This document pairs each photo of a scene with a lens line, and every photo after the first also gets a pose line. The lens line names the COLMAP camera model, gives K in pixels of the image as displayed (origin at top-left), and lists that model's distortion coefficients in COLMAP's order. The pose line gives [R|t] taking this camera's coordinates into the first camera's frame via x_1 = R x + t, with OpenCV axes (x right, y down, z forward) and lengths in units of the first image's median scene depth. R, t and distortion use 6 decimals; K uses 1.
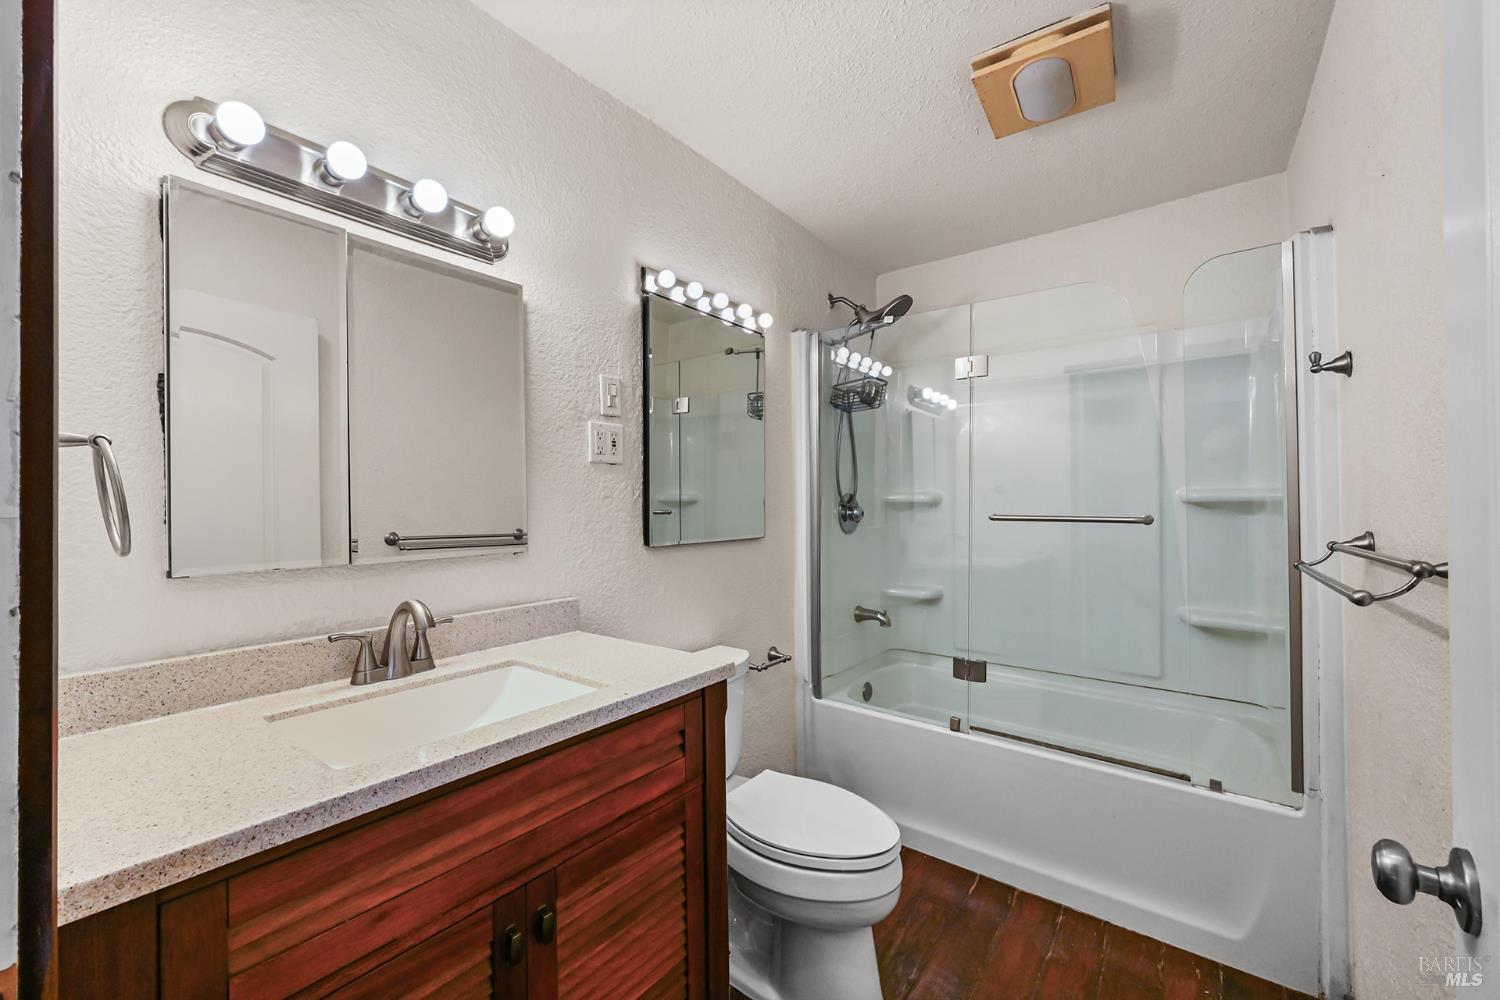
lens RADIAL K [[594.8, 0, 752.1], [0, 594.8, 504.0], [0, 0, 1]] dist [-0.001395, 0.000244]
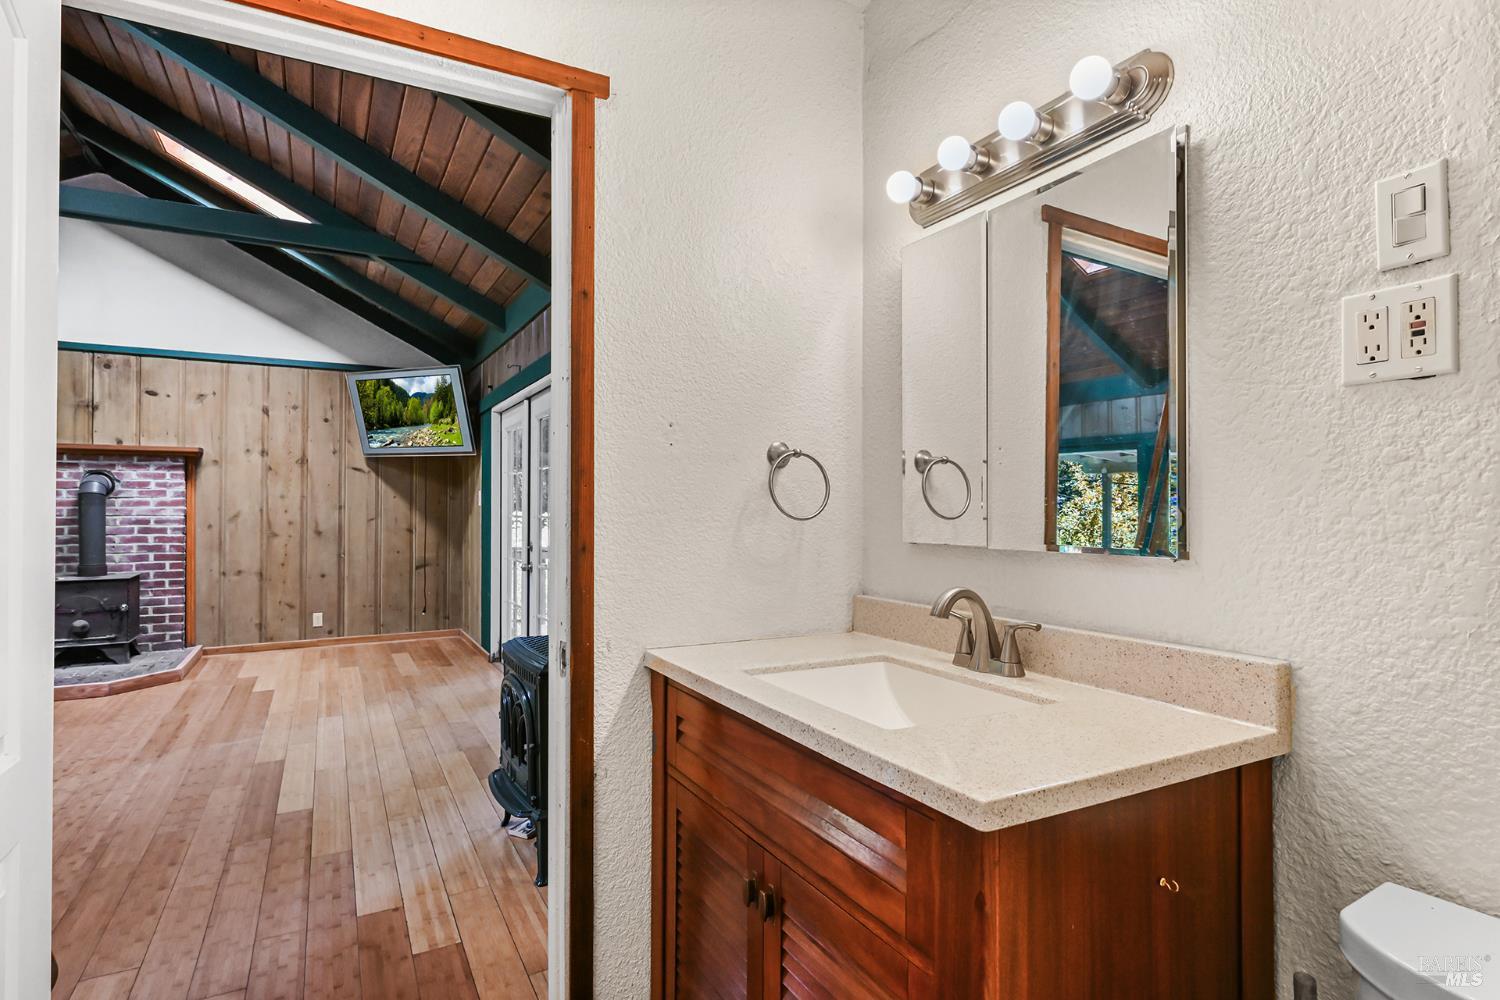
lens RADIAL K [[770.4, 0, 761.0], [0, 770.4, 498.0], [0, 0, 1]] dist [0.016990, 0.000201]
pose [[-0.395208, -0.005542, -0.918575, 0.495811], [0.004110, 0.999961, -0.007801, 0.021021], [0.918582, -0.006858, -0.395170, 0.881229]]
